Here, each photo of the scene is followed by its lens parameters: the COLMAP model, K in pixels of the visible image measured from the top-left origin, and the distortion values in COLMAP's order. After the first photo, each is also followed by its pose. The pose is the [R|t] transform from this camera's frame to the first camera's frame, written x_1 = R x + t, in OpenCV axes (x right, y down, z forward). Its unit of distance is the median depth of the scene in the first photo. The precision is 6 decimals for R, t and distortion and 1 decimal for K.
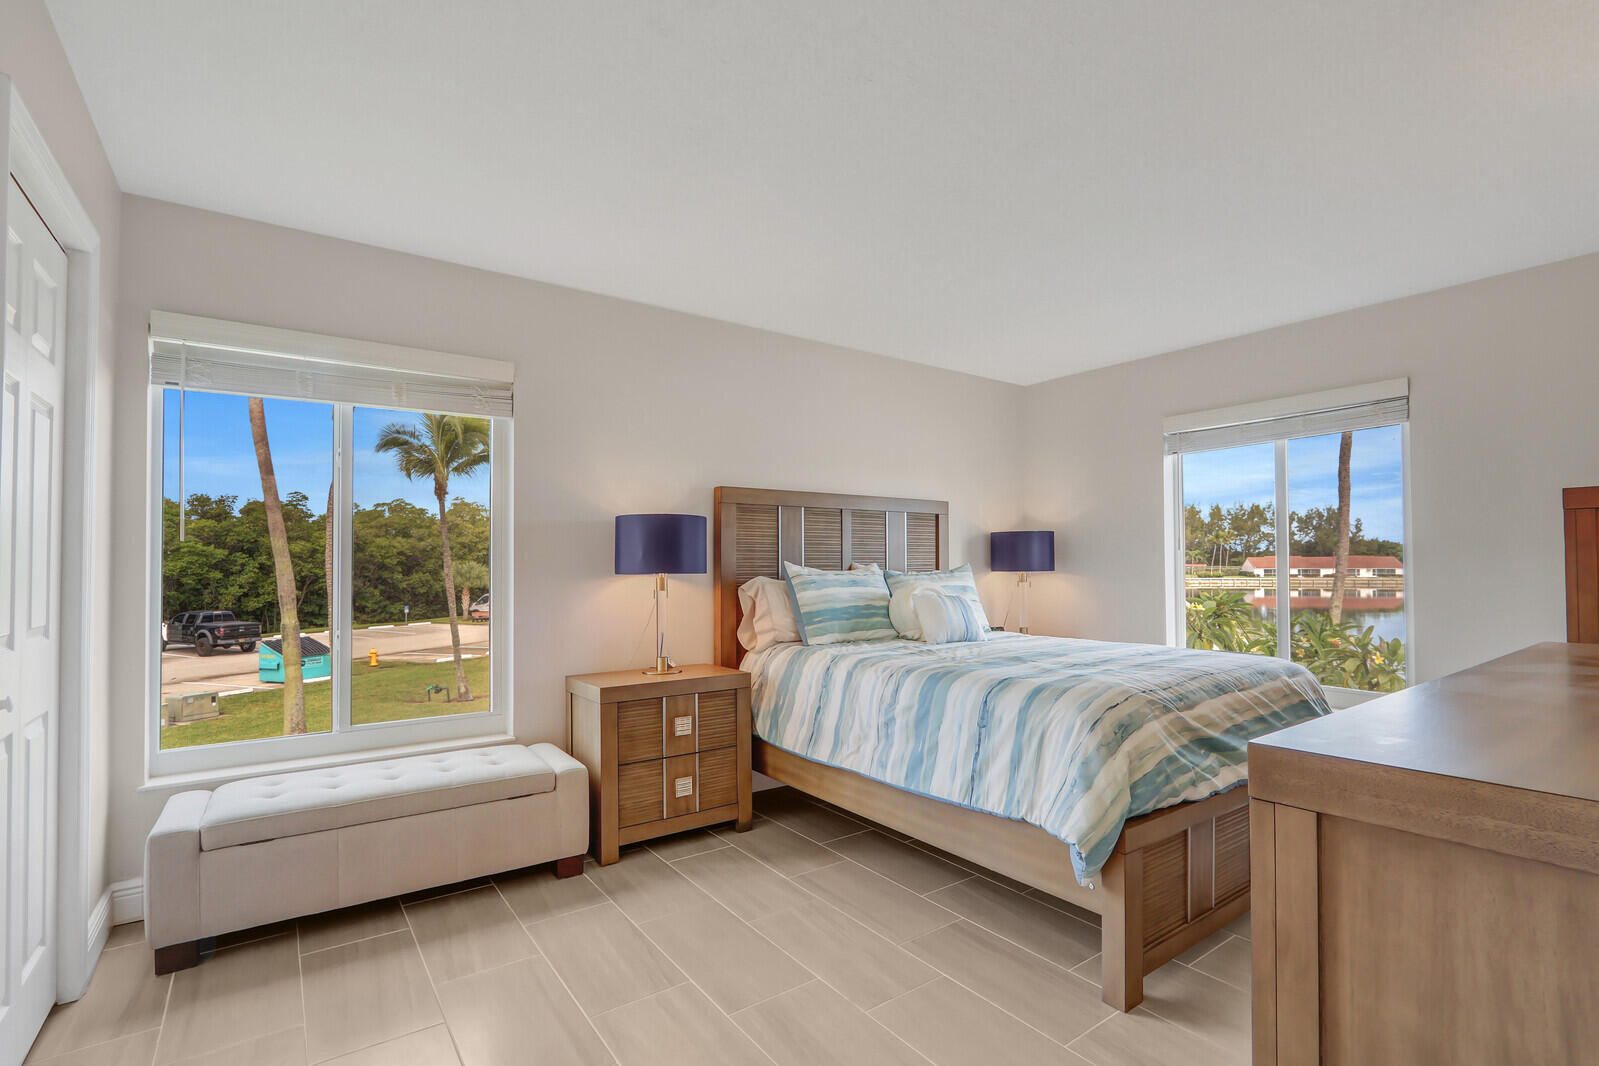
lens RADIAL K [[747.0, 0, 794.0], [0, 747.0, 546.0], [0, 0, 1]] dist [-0.021323, 0.001742]
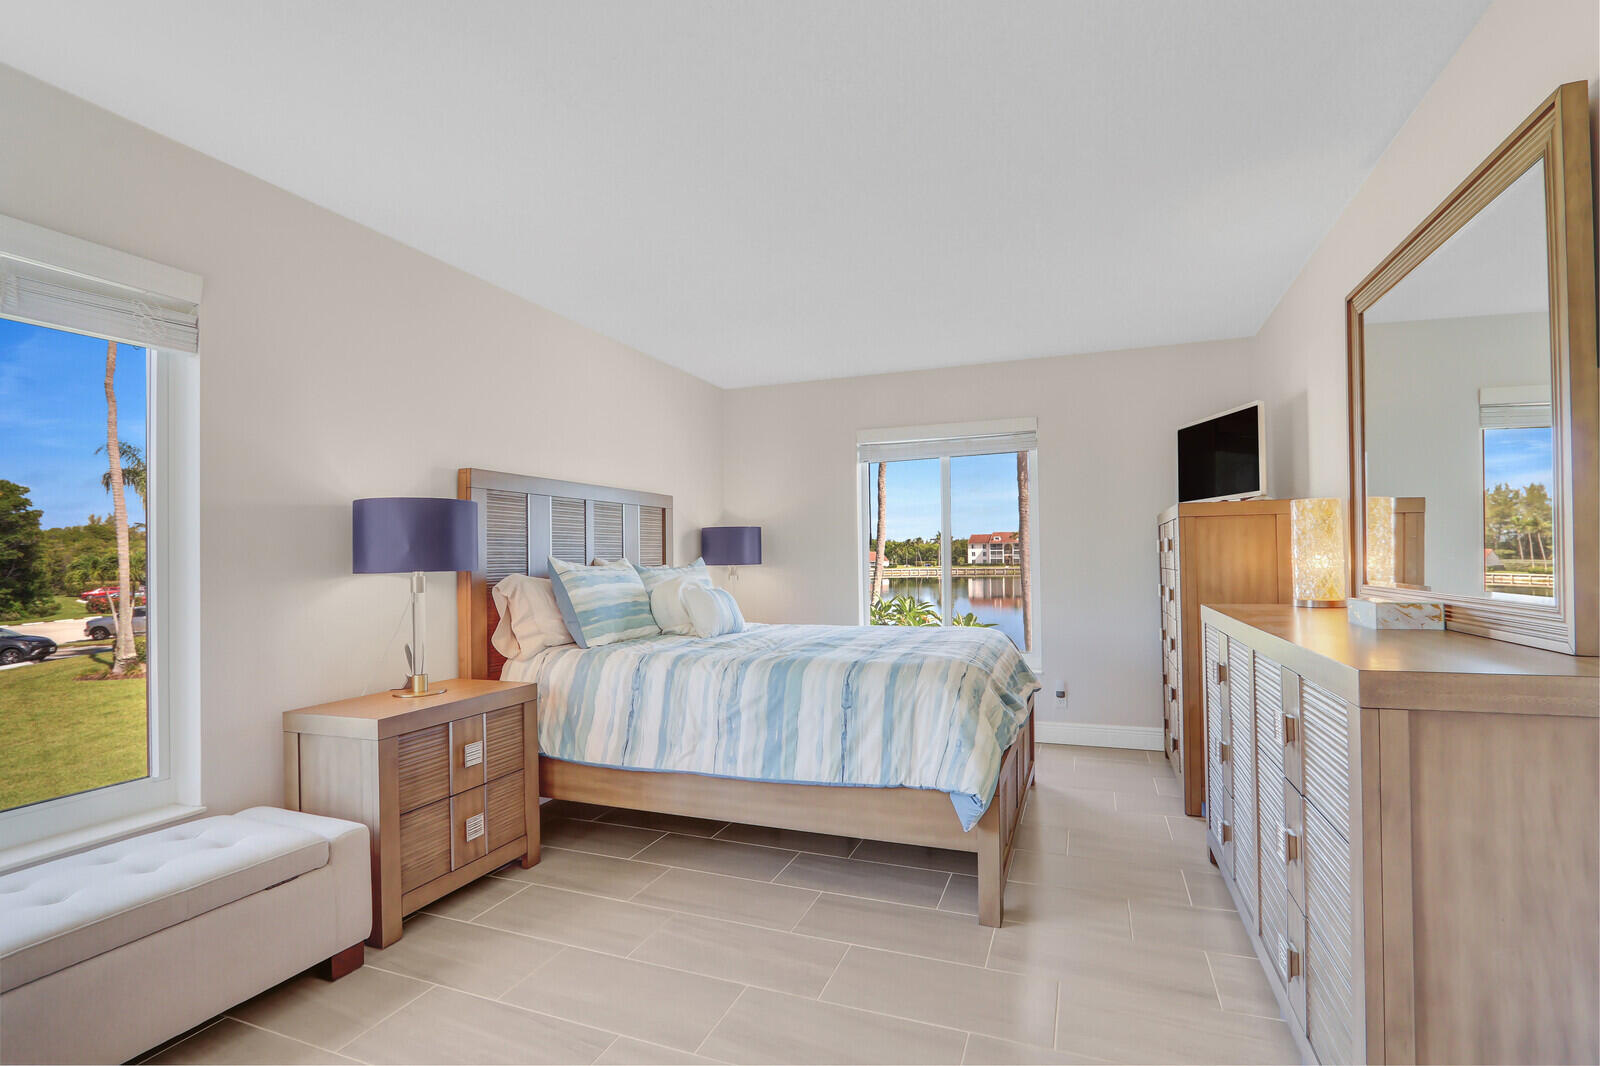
lens RADIAL K [[747.5, 0, 793.4], [0, 747.5, 539.3], [0, 0, 1]] dist [-0.021323, 0.001742]
pose [[0.831926, 0.006647, 0.554846, -0.320375], [-0.004323, 0.999976, -0.005497, 0.005129], [-0.554869, 0.002175, 0.831935, 0.115555]]
